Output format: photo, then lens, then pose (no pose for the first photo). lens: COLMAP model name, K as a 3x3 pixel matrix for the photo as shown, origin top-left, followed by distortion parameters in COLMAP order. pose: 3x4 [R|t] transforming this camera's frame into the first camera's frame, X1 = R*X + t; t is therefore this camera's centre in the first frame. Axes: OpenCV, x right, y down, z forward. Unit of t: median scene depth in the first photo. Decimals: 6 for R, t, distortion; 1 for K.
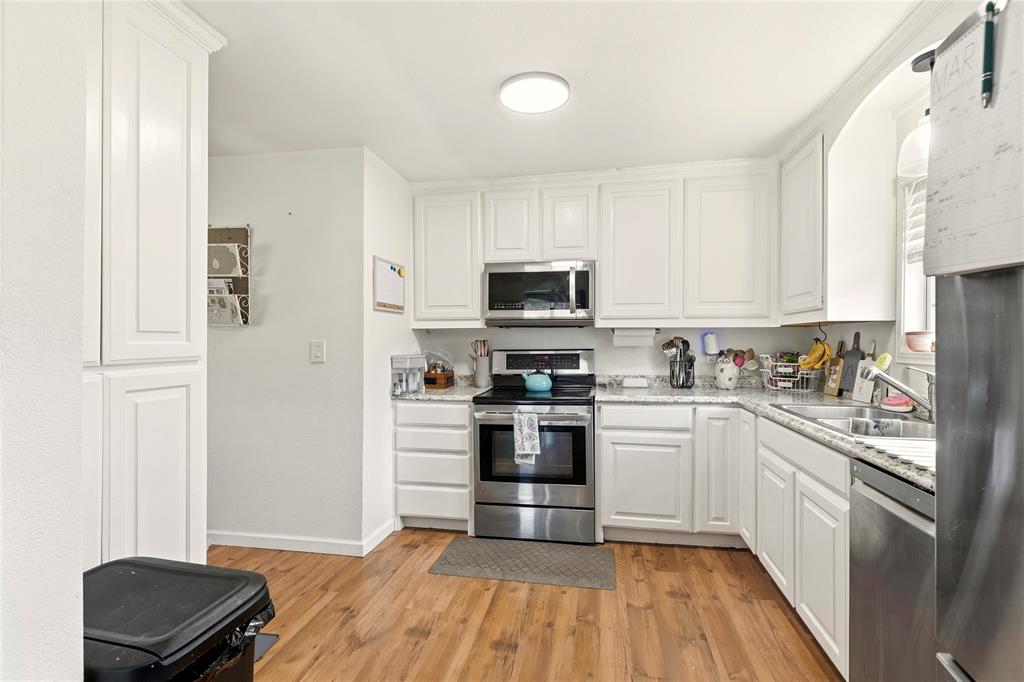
lens RADIAL K [[465.8, 0, 515.0], [0, 465.8, 337.5], [0, 0, 1]] dist [0.000336, -0.000029]
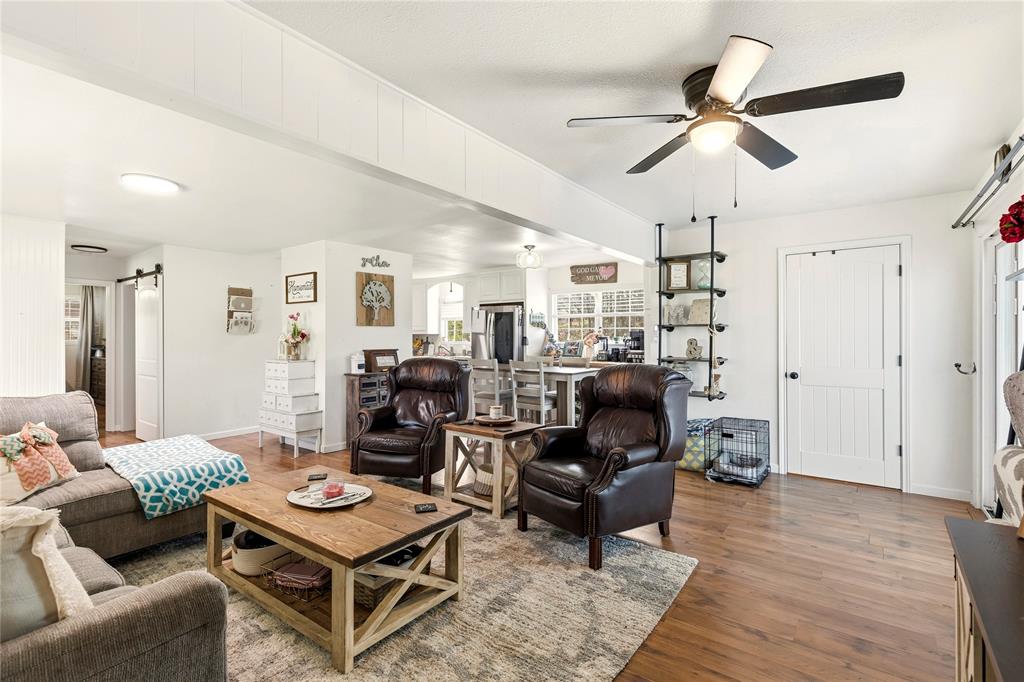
lens RADIAL K [[465.8, 0, 515.0], [0, 465.8, 337.5], [0, 0, 1]] dist [0.000336, -0.000029]
pose [[0.455317, 0.000122, 0.890330, -1.941916], [-0.002223, 0.999997, 0.001000, -0.009819], [-0.890327, -0.002434, 0.455316, -1.114775]]
